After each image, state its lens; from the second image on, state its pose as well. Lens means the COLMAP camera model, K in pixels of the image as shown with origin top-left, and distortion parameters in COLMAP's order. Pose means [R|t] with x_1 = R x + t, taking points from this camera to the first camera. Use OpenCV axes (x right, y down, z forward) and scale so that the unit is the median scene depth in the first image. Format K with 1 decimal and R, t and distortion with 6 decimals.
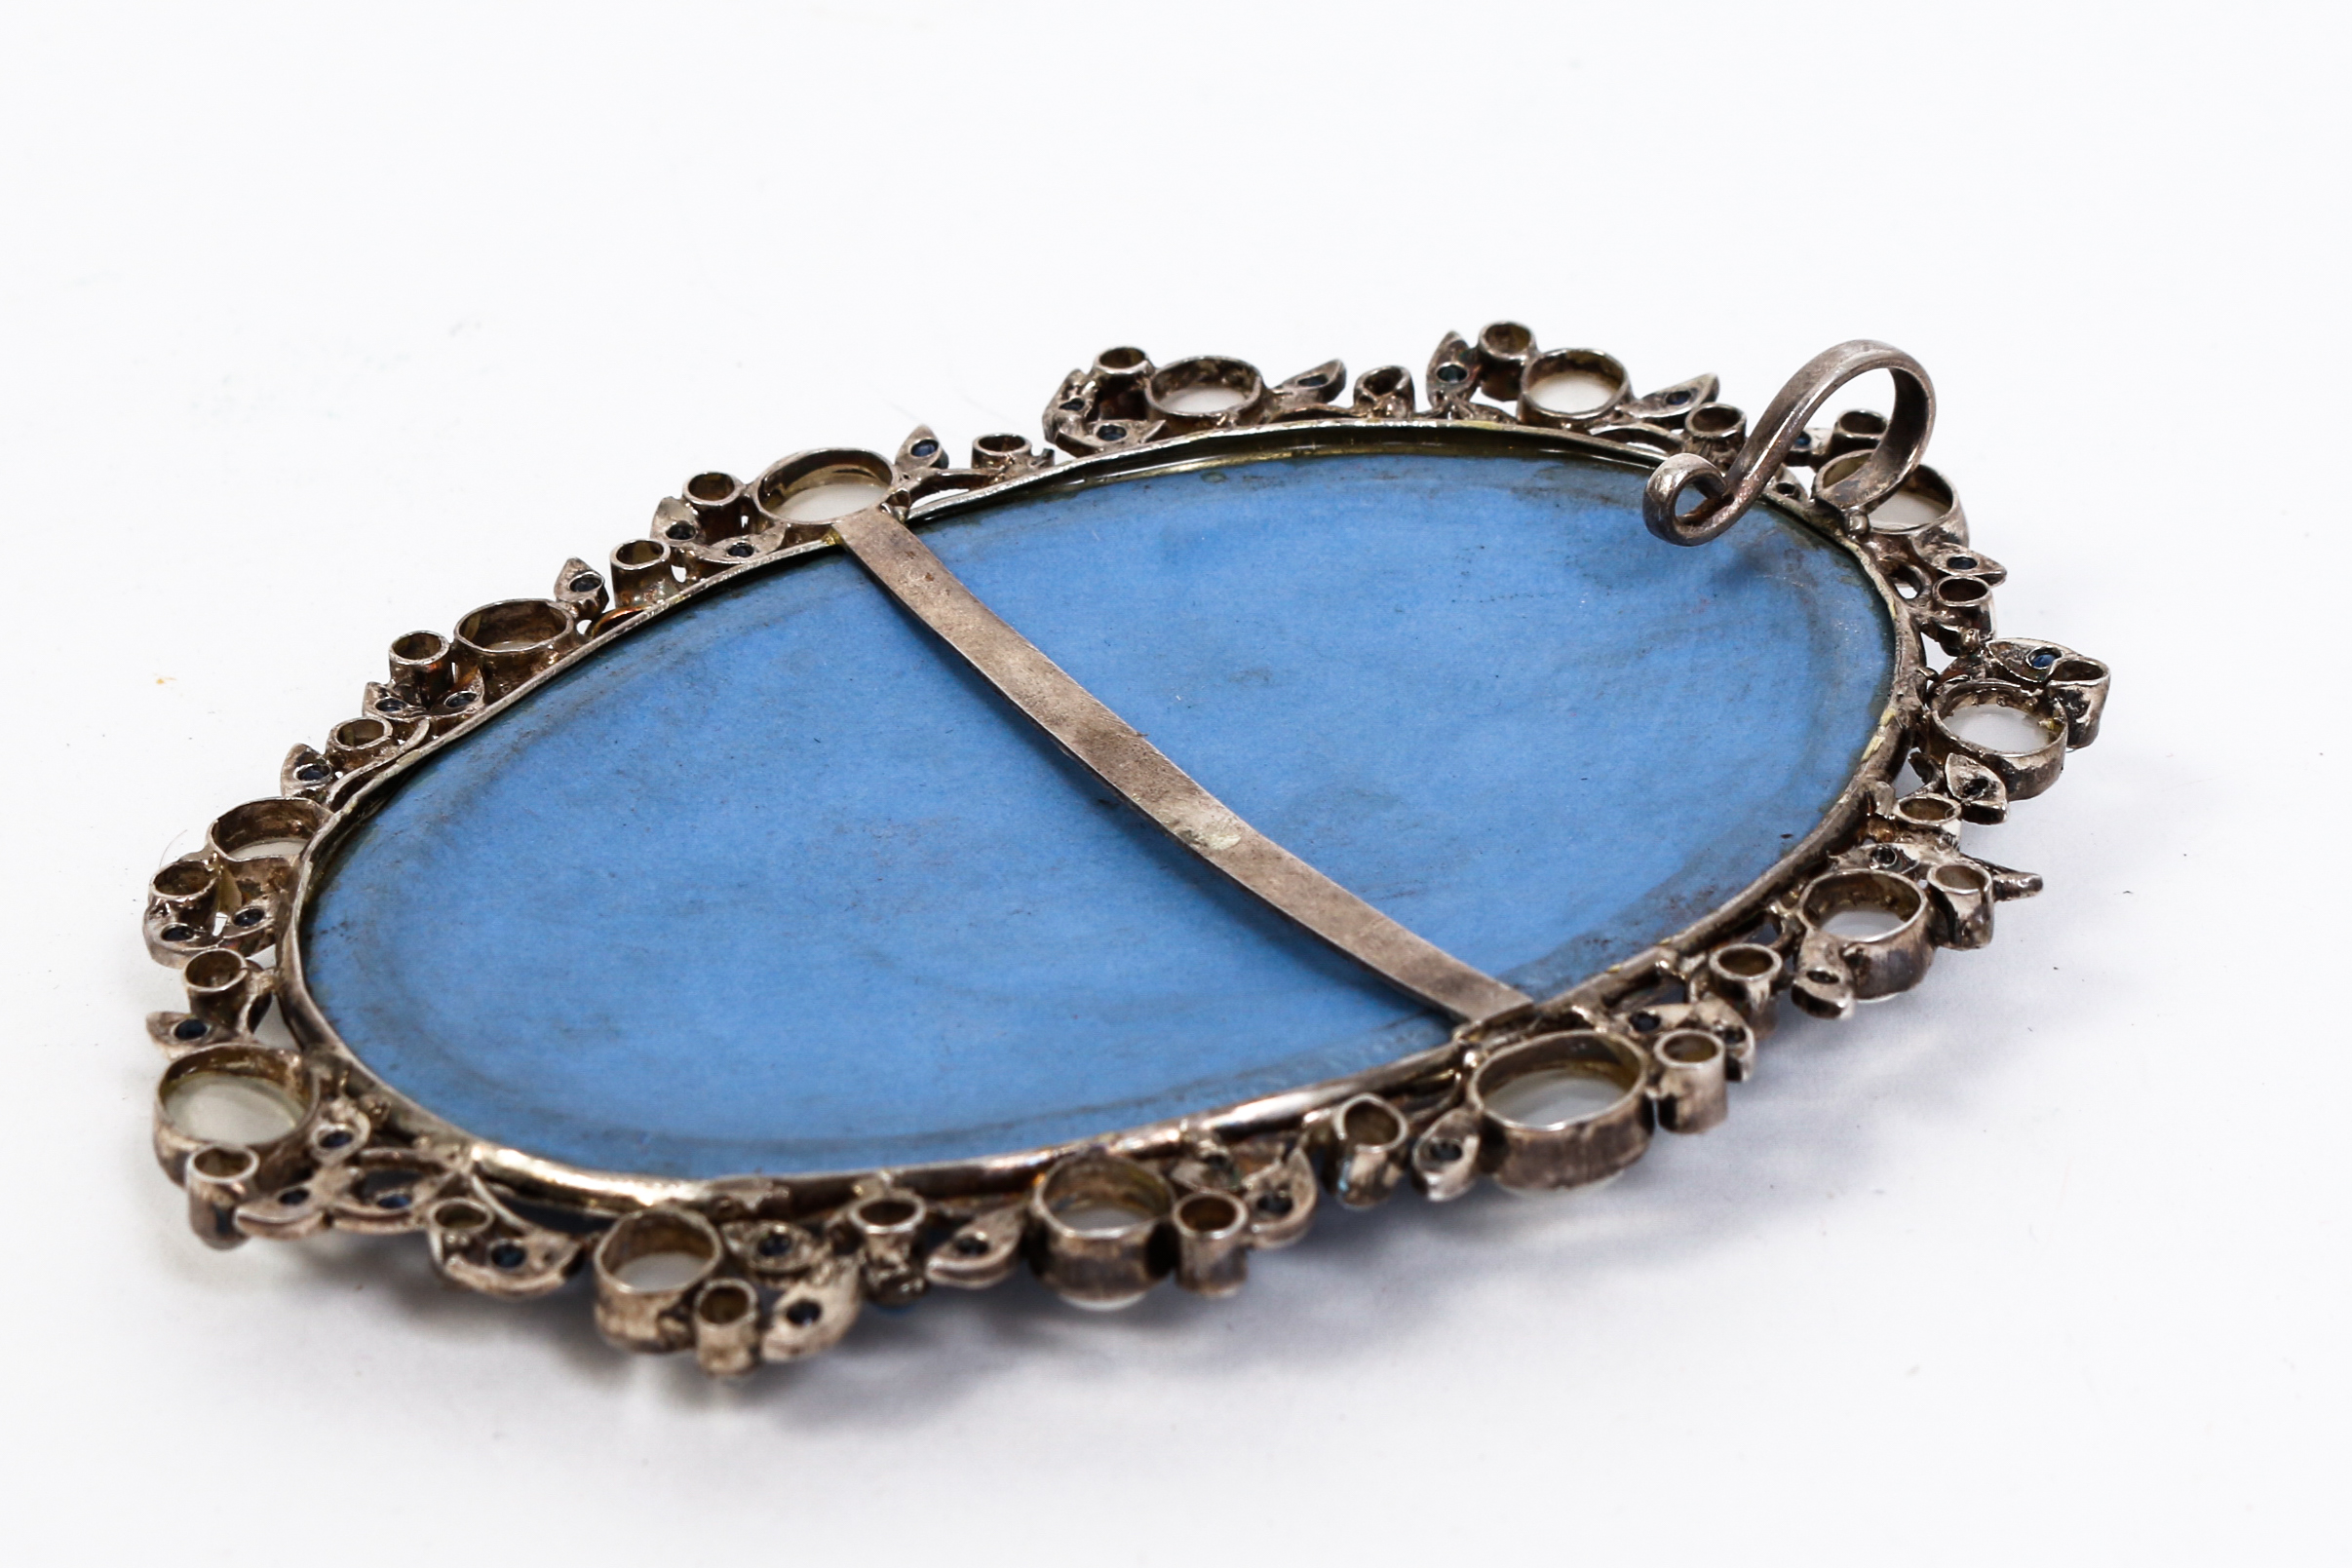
lens RADIAL K [[3435.0, 0, 1176.0], [0, 3435.0, 784.0], [0, 0, 1]] dist [0.022452, 0.030259]
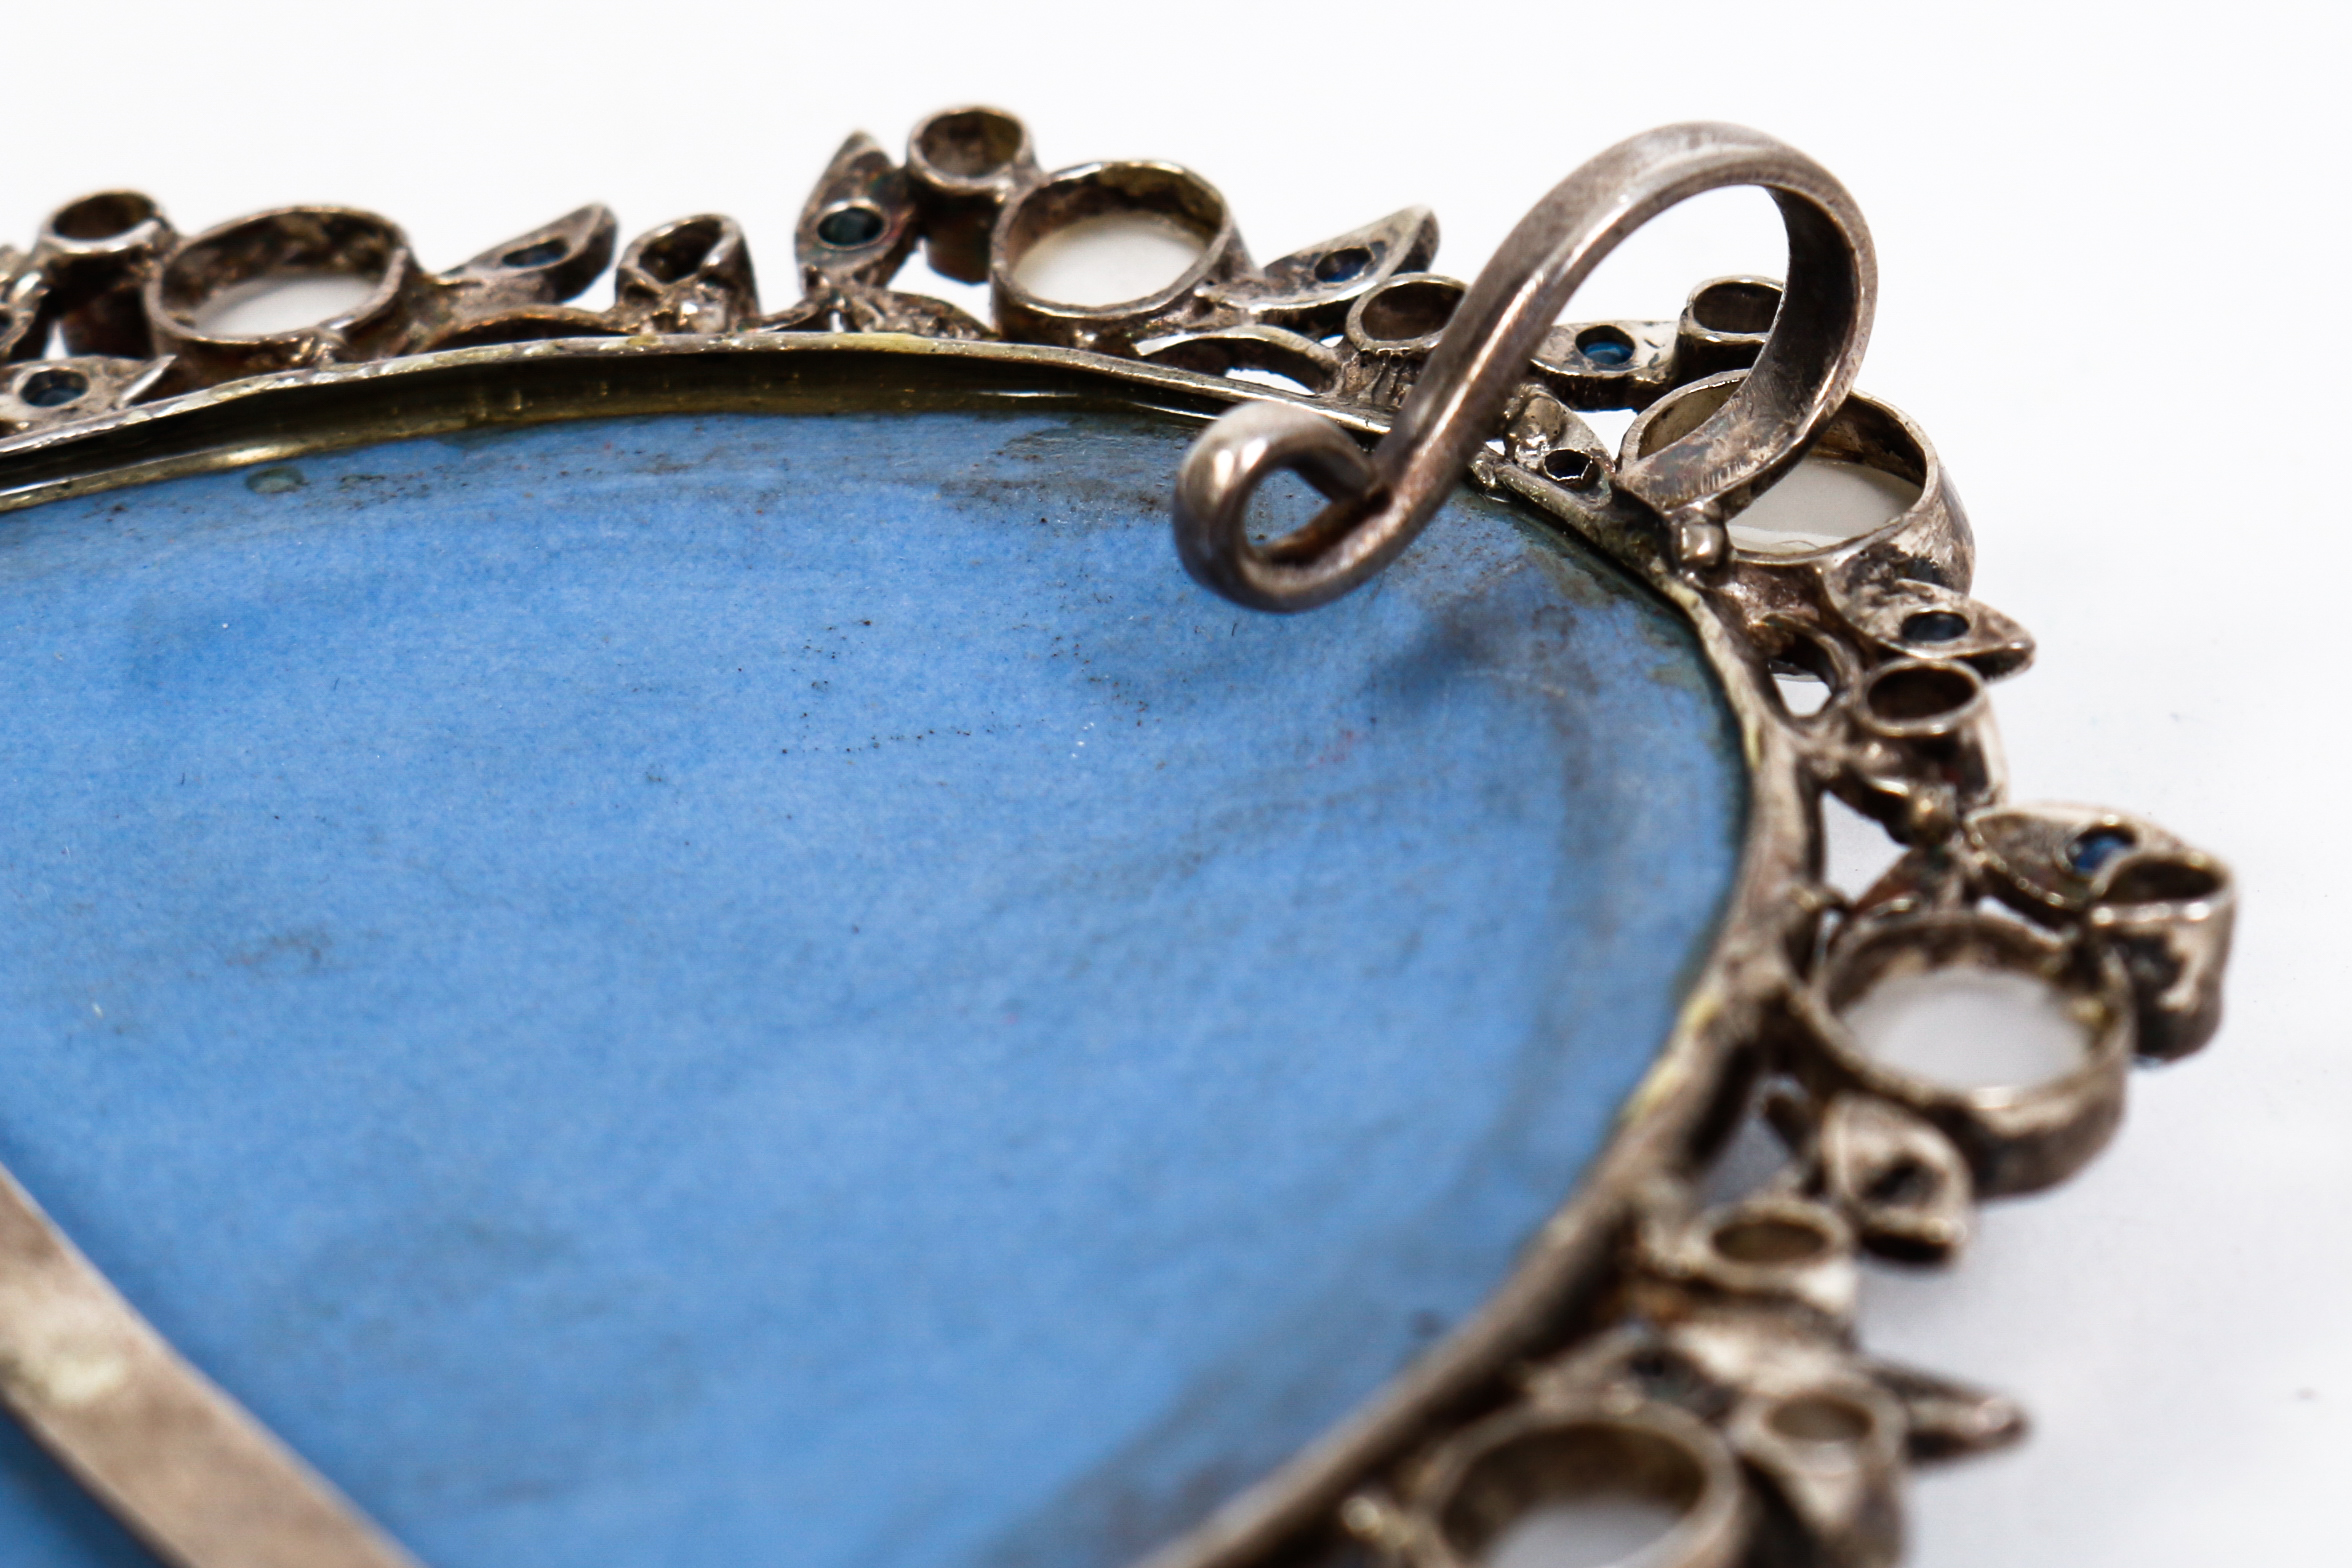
lens RADIAL K [[6085.1, 0, 1176.0], [0, 6085.1, 784.0], [0, 0, 1]] dist [0.048185, 0.193147]
pose [[0.999386, -0.035031, -0.000942, 0.133602], [0.035003, 0.999156, -0.021494, -0.031406], [0.001694, 0.021448, 0.999769, 0.231500]]
